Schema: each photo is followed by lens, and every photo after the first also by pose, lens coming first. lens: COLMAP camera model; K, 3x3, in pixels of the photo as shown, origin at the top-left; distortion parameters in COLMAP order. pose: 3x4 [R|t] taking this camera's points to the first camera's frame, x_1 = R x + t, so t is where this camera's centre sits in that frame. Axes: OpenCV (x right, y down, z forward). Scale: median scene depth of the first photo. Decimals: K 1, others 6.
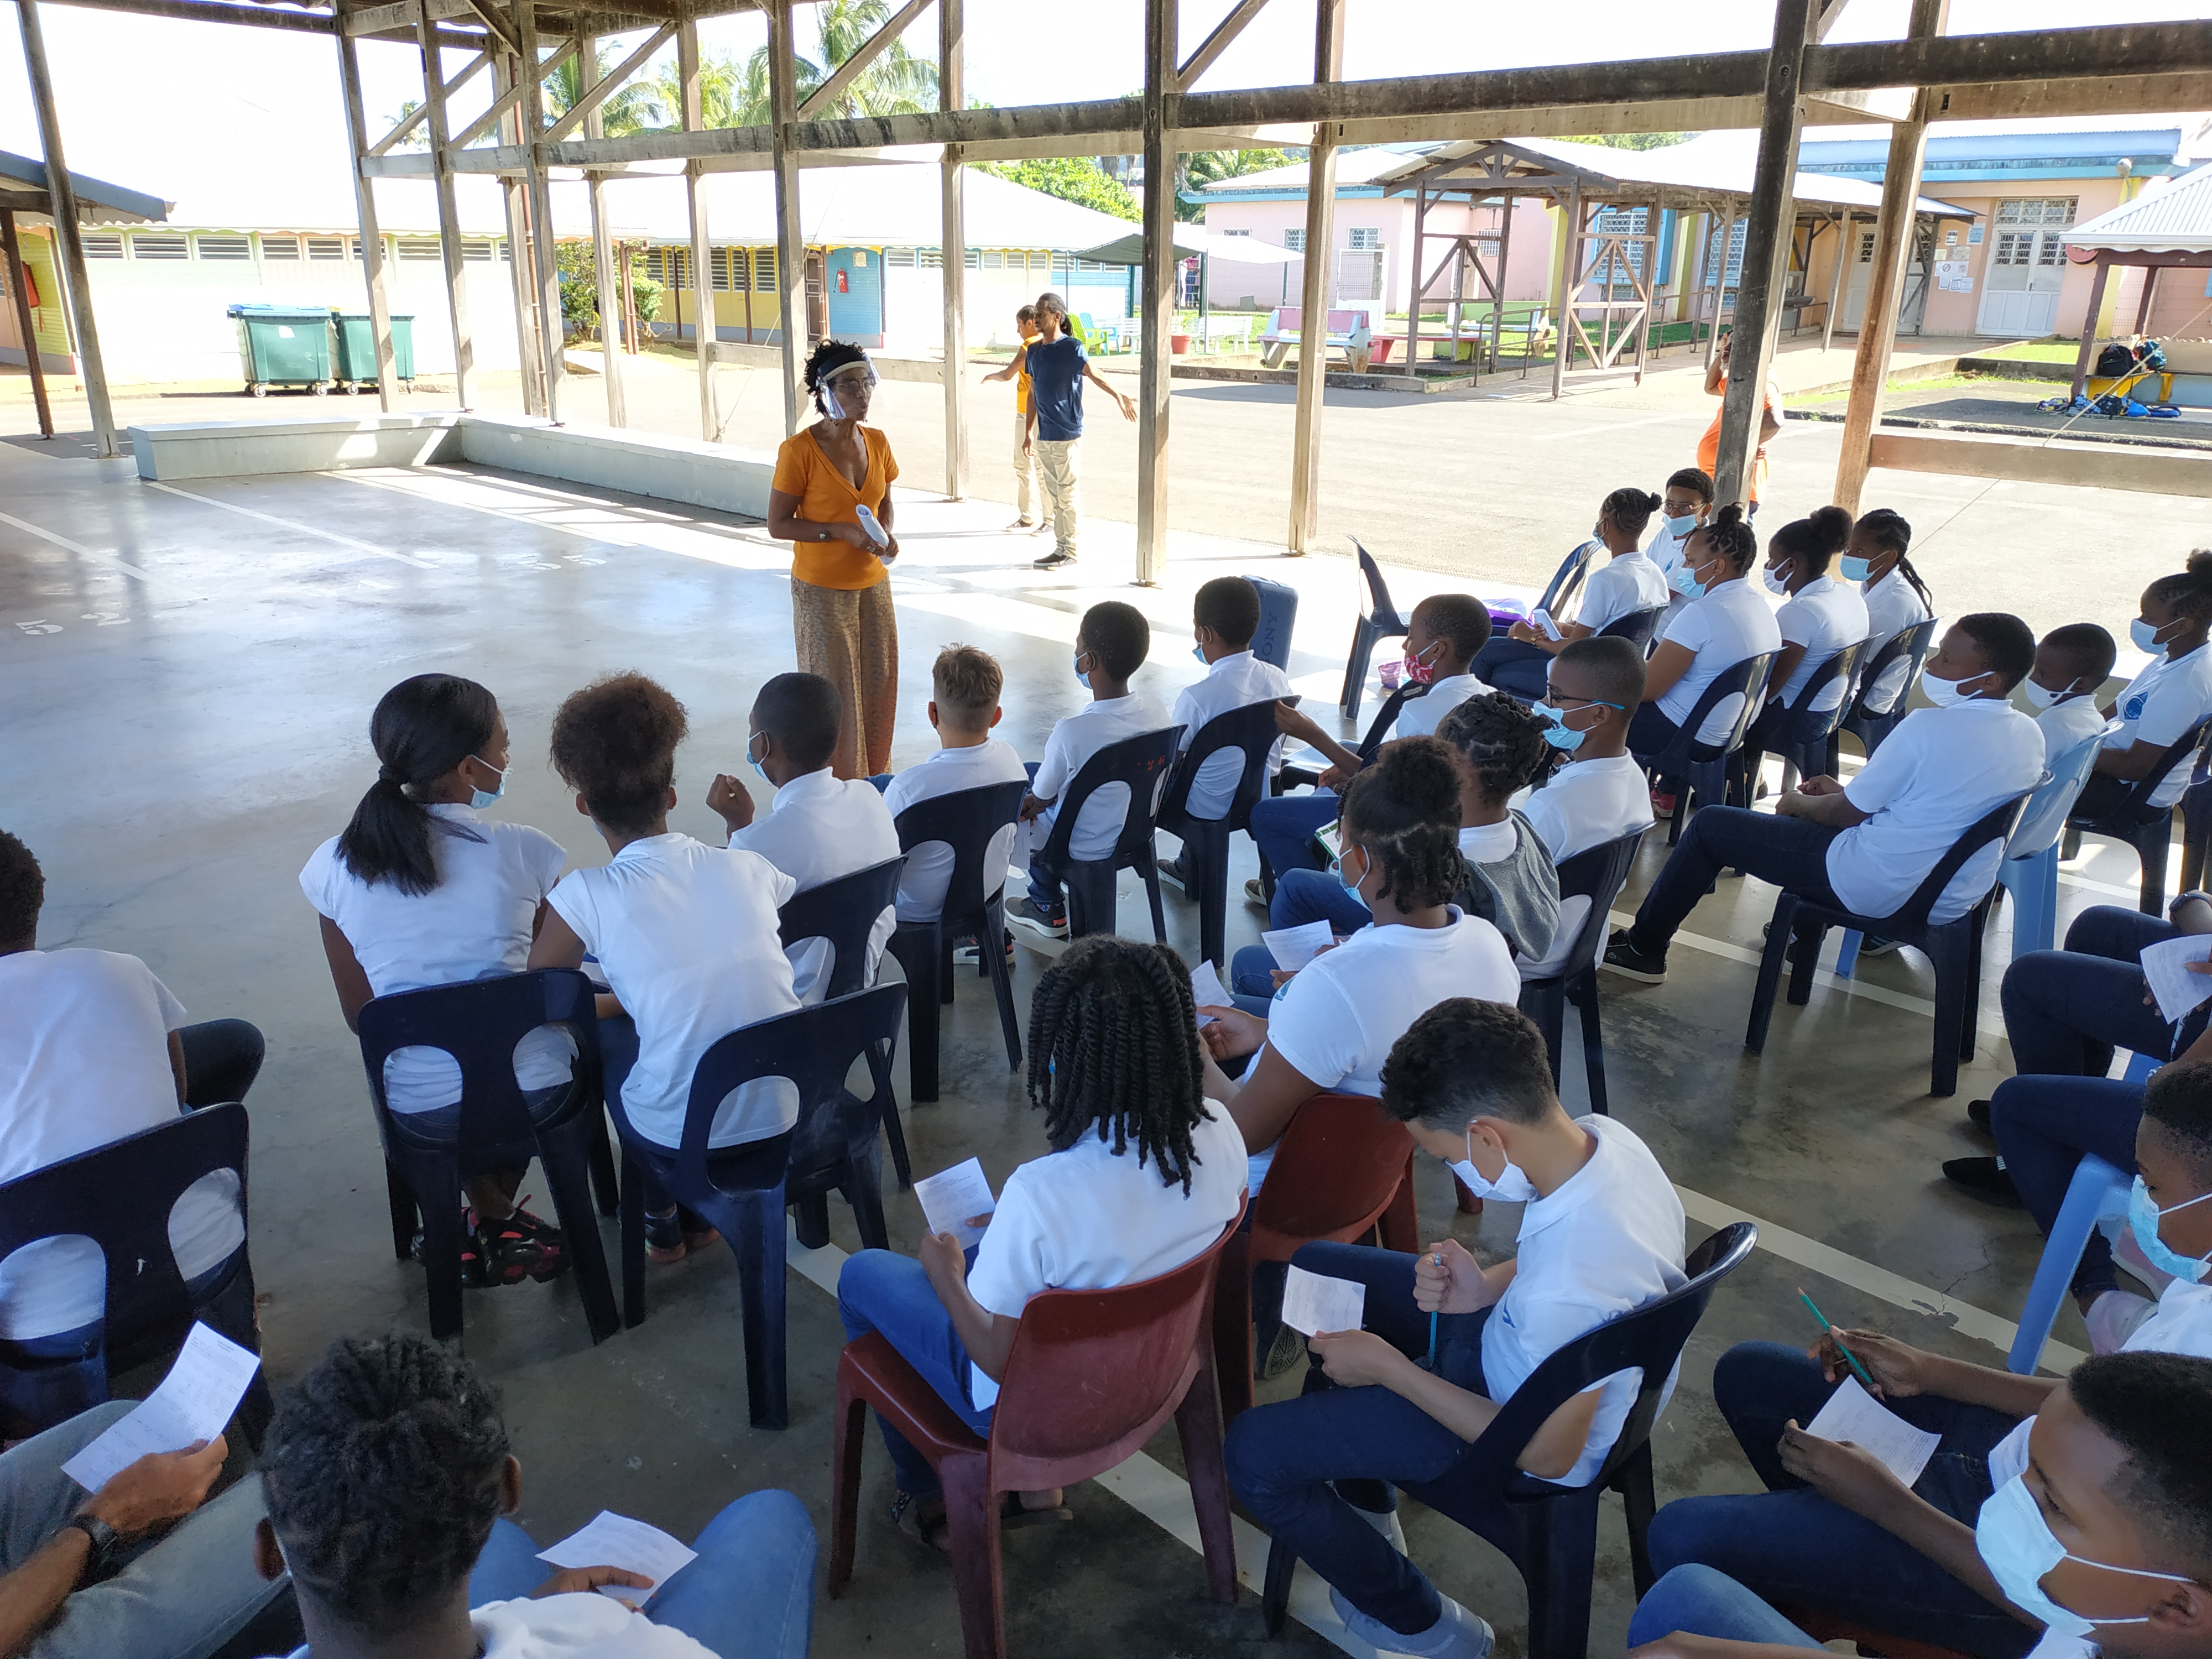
lens RADIAL K [[1640.3, 0, 1108.8], [0, 1640.3, 819.0], [0, 0, 1]] dist [0.011901, -0.015688]
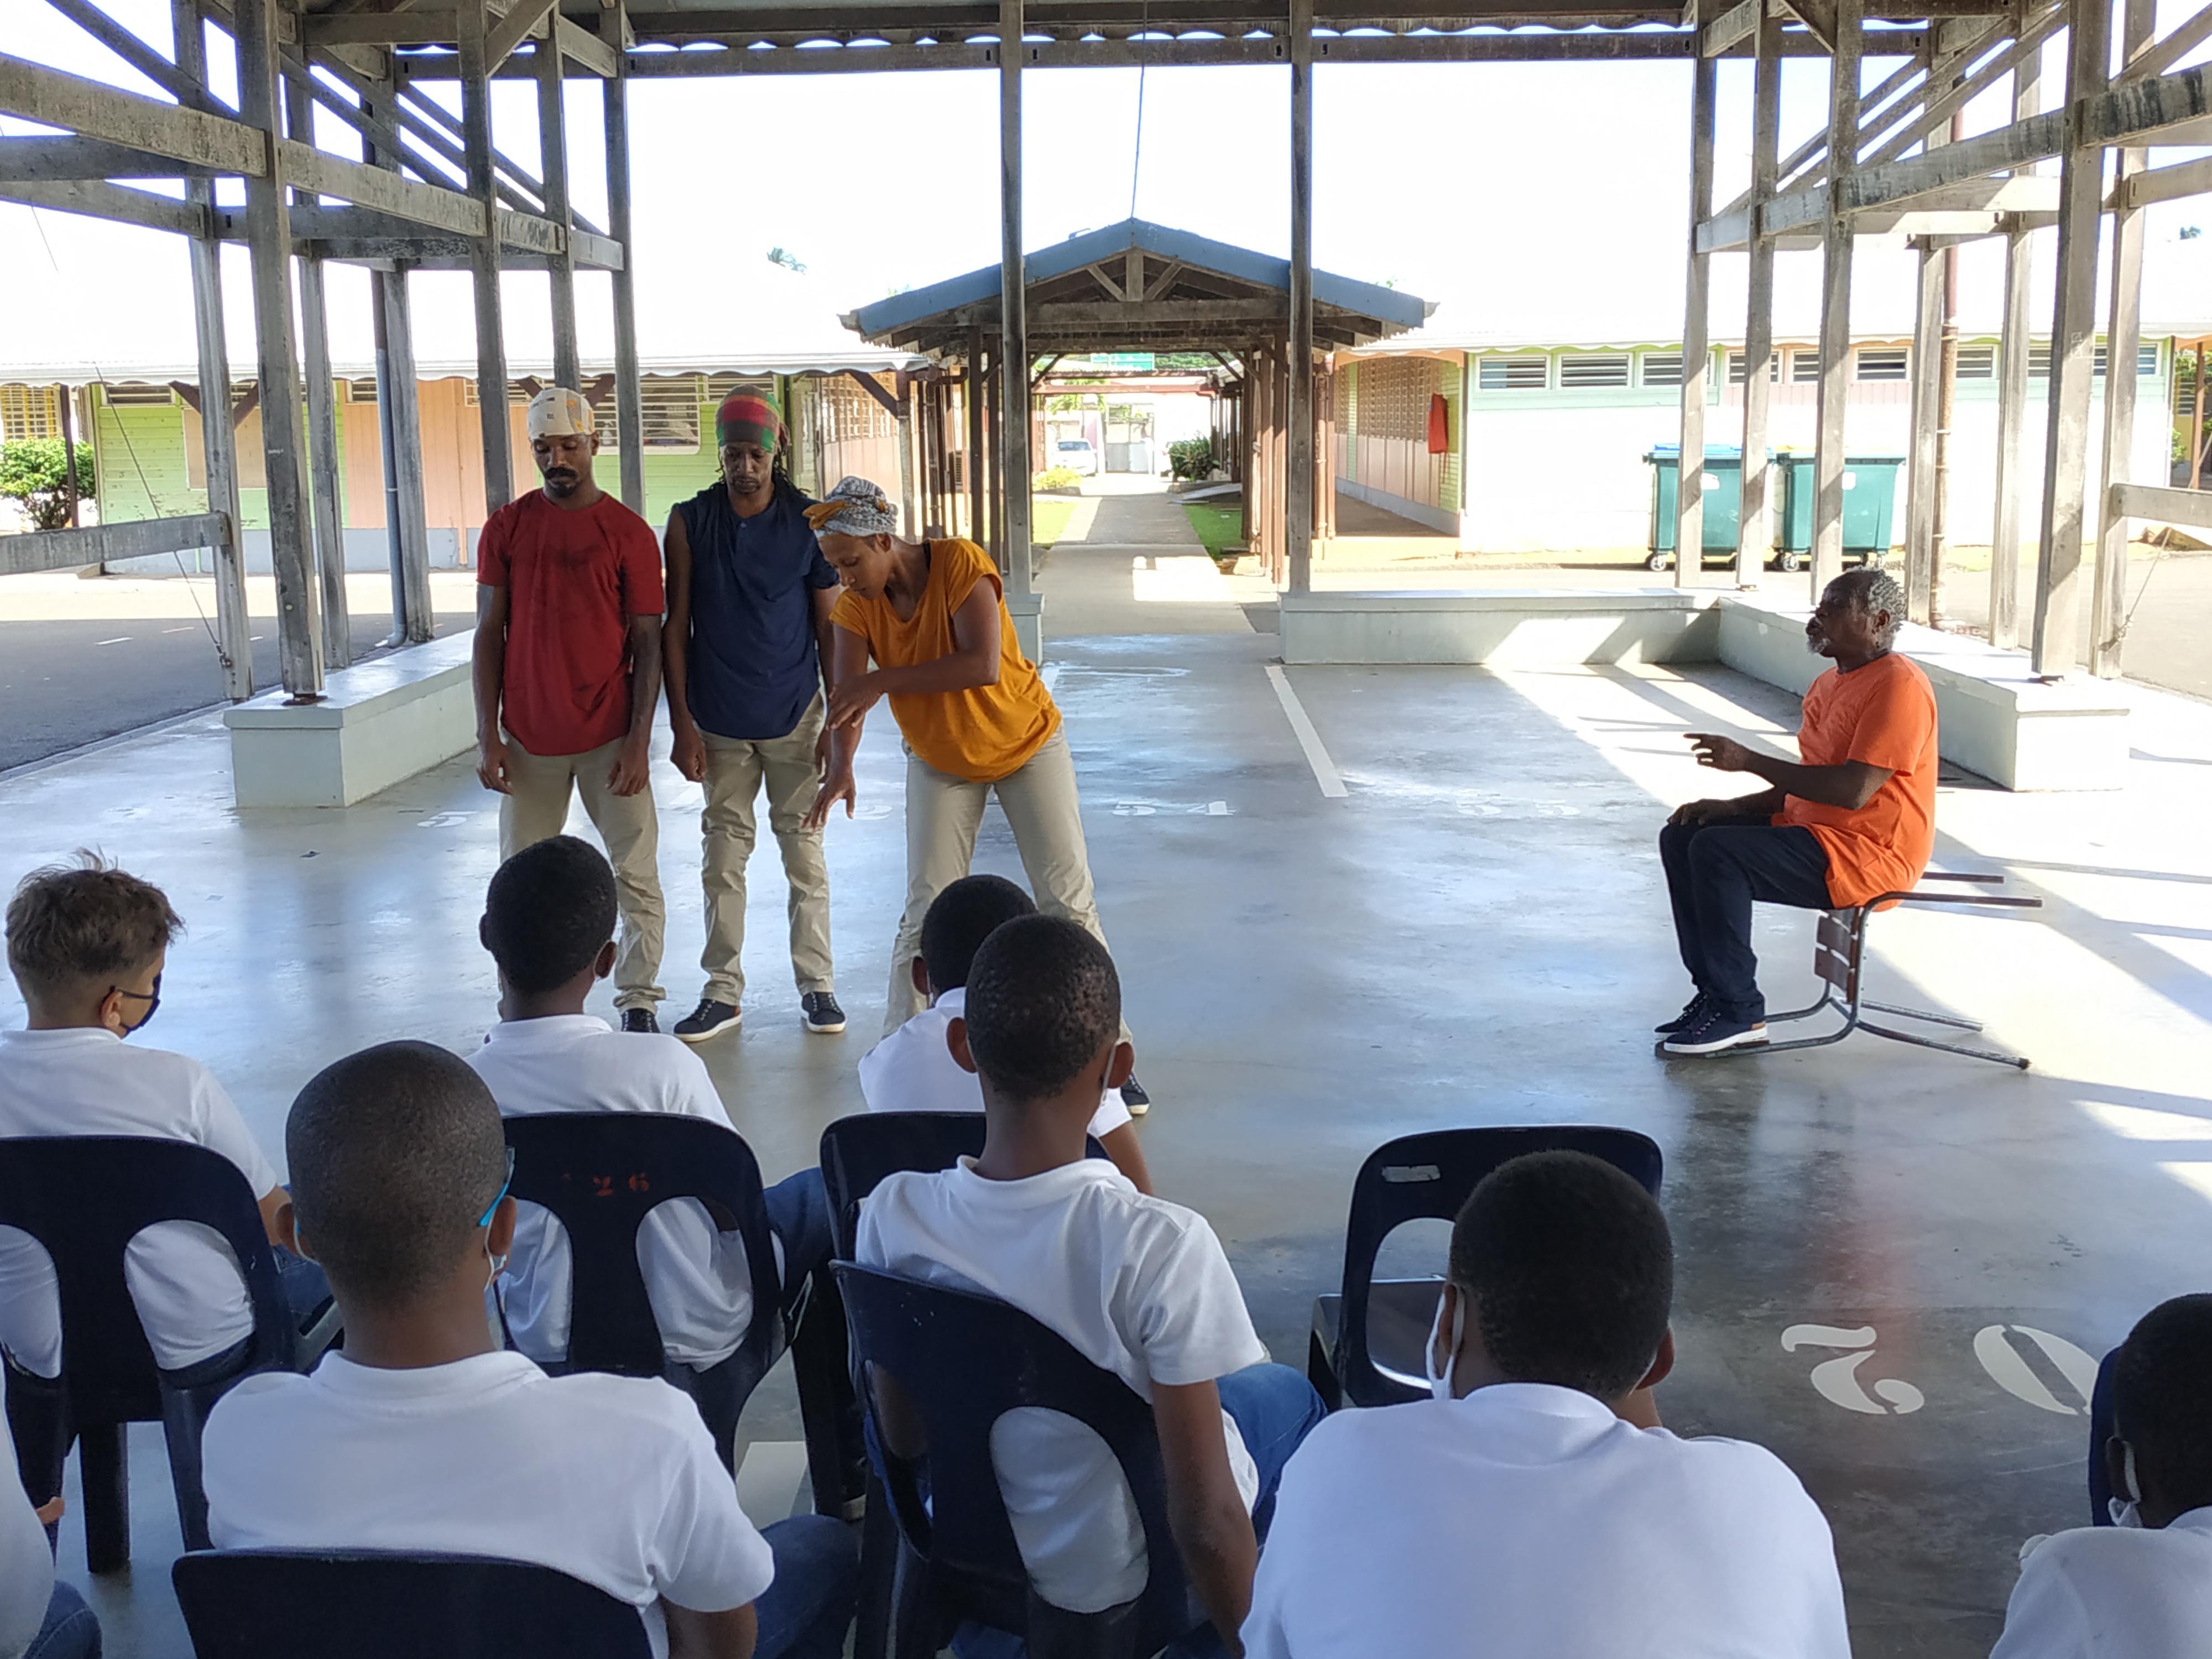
lens RADIAL K [[2540.1, 0, 1106.0], [0, 2540.1, 829.5], [0, 0, 1]] dist [0.105573, -0.324679]
pose [[0.671478, 0.097450, -0.734589, 0.231161], [-0.214835, 0.974341, -0.067122, -0.039967], [0.709199, 0.202887, 0.675184, 0.191961]]
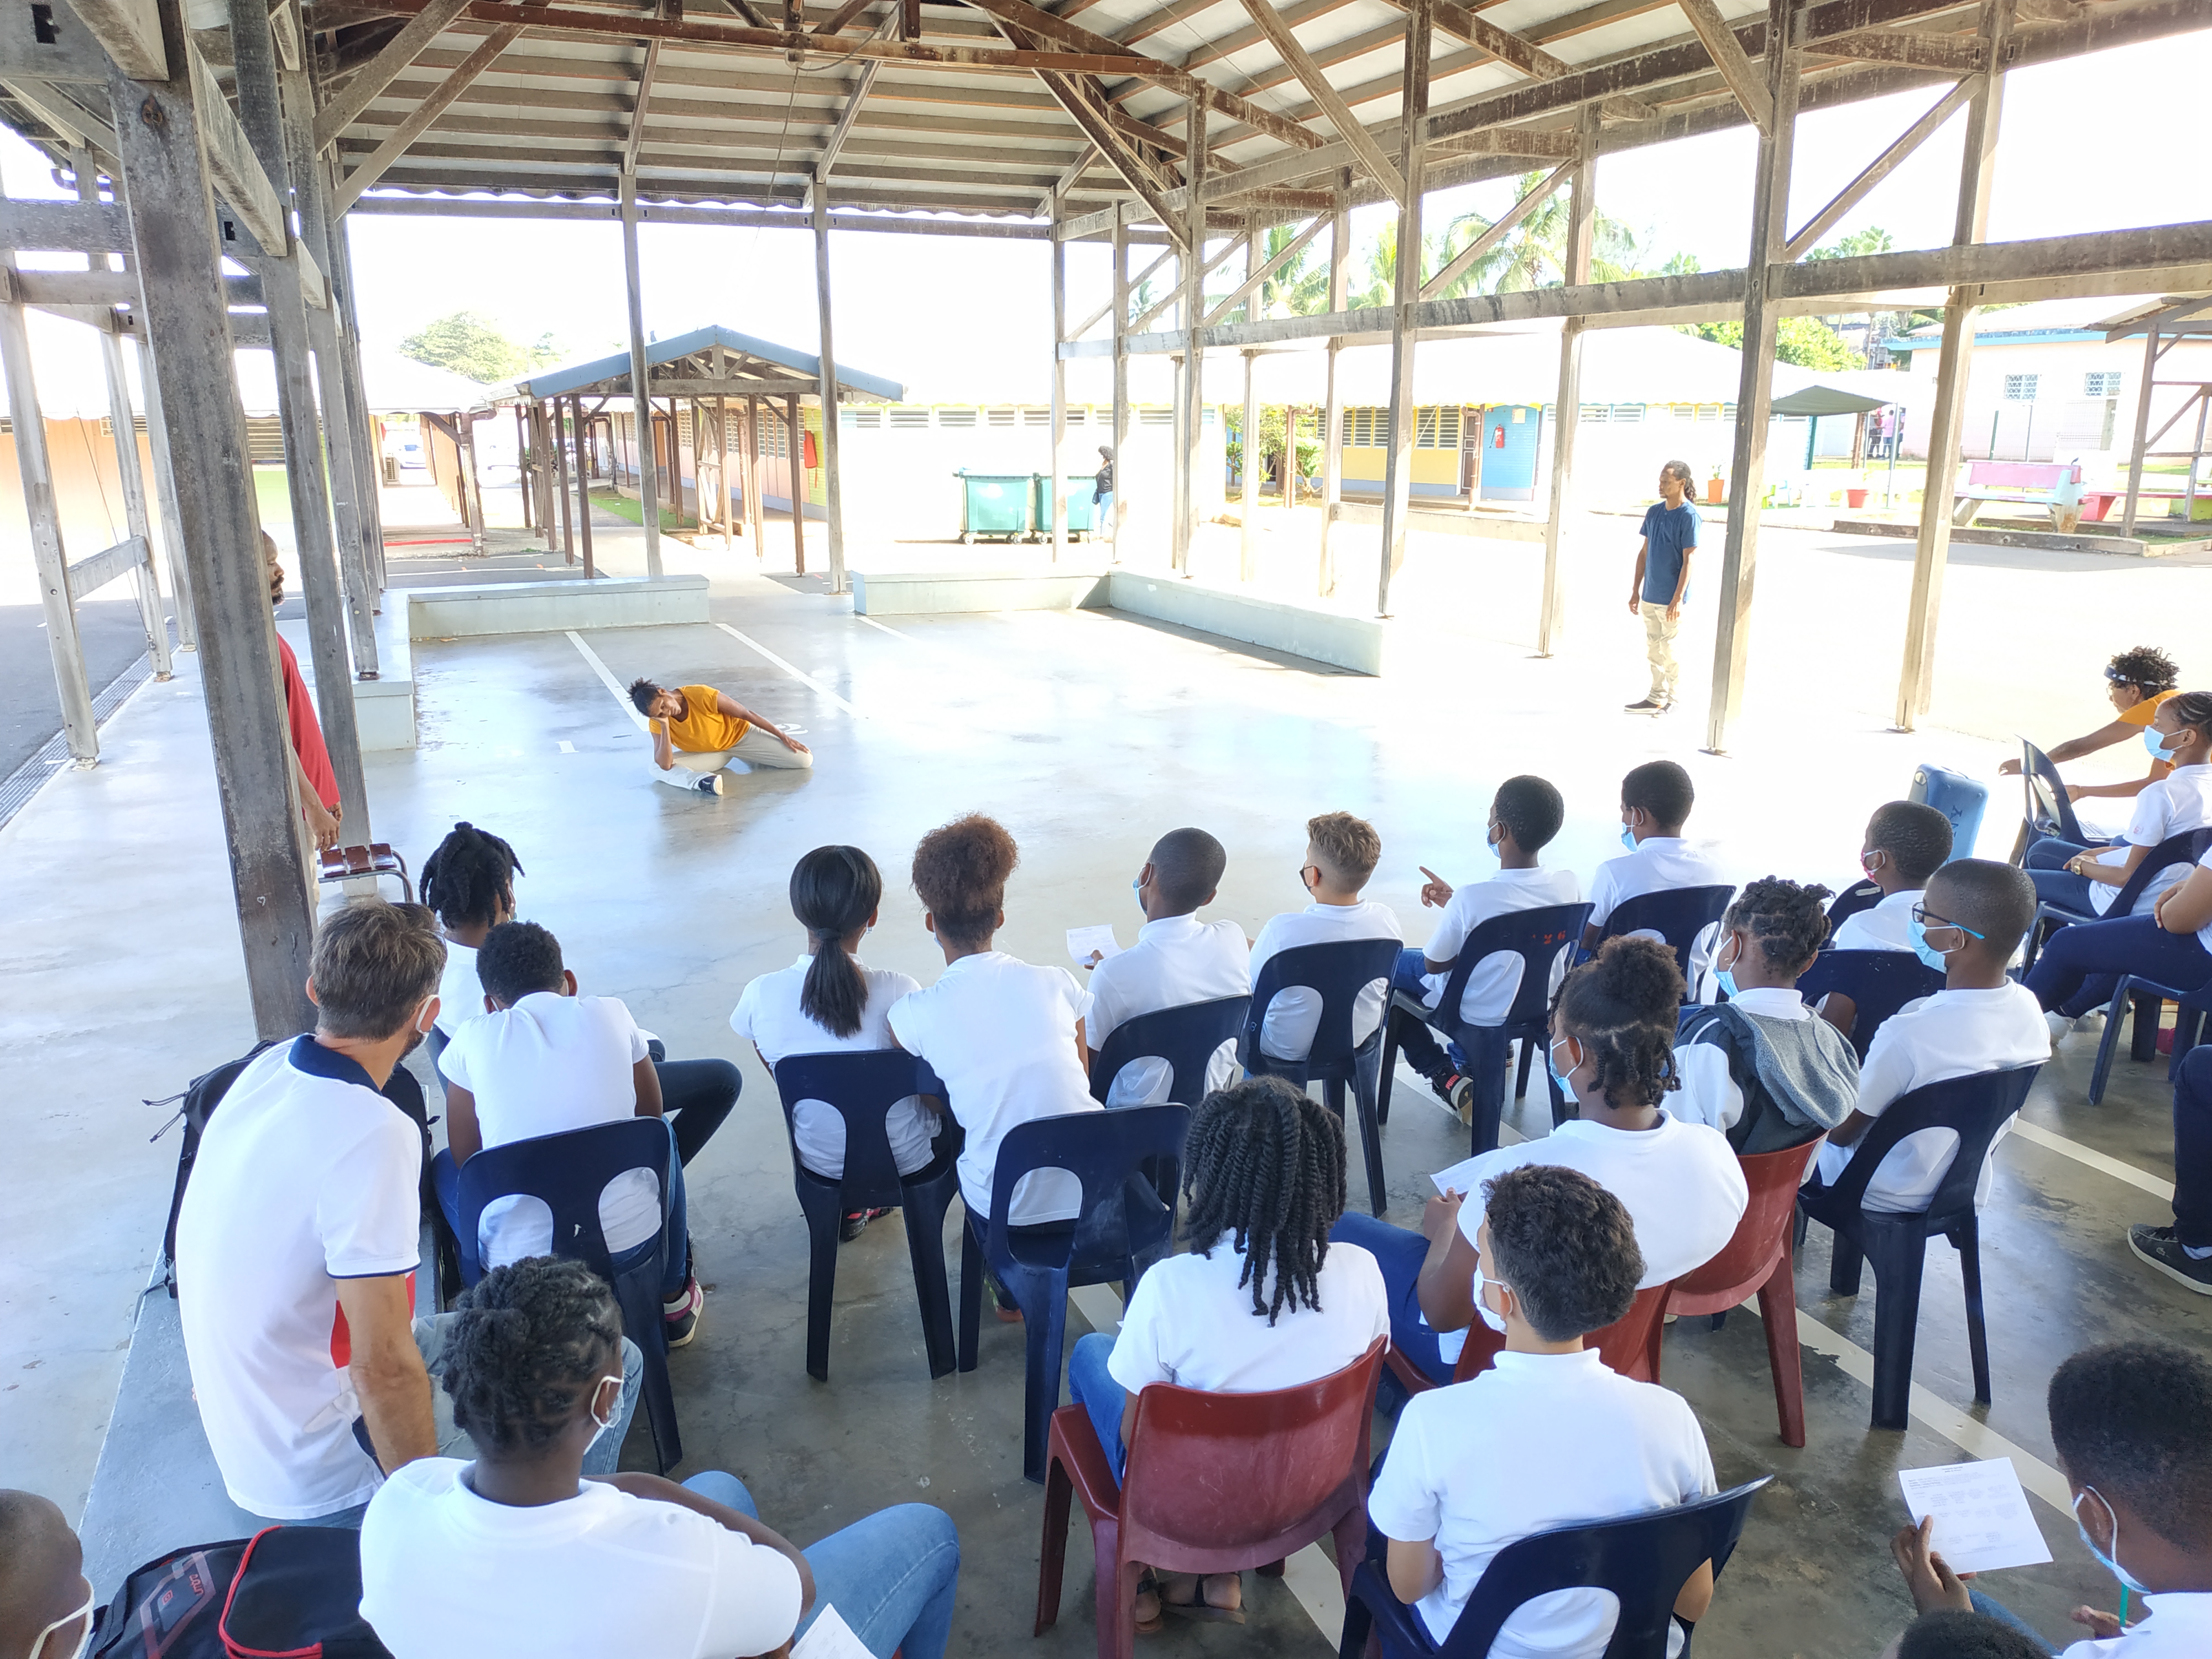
lens RADIAL K [[1630.3, 0, 1102.8], [0, 1630.3, 825.5], [0, 0, 1]] dist [0.007818, -0.012068]
pose [[0.920201, 0.080950, -0.382985, 0.049830], [-0.111261, 0.992119, -0.057628, -0.004425], [0.375302, 0.095640, 0.921955, -0.015877]]
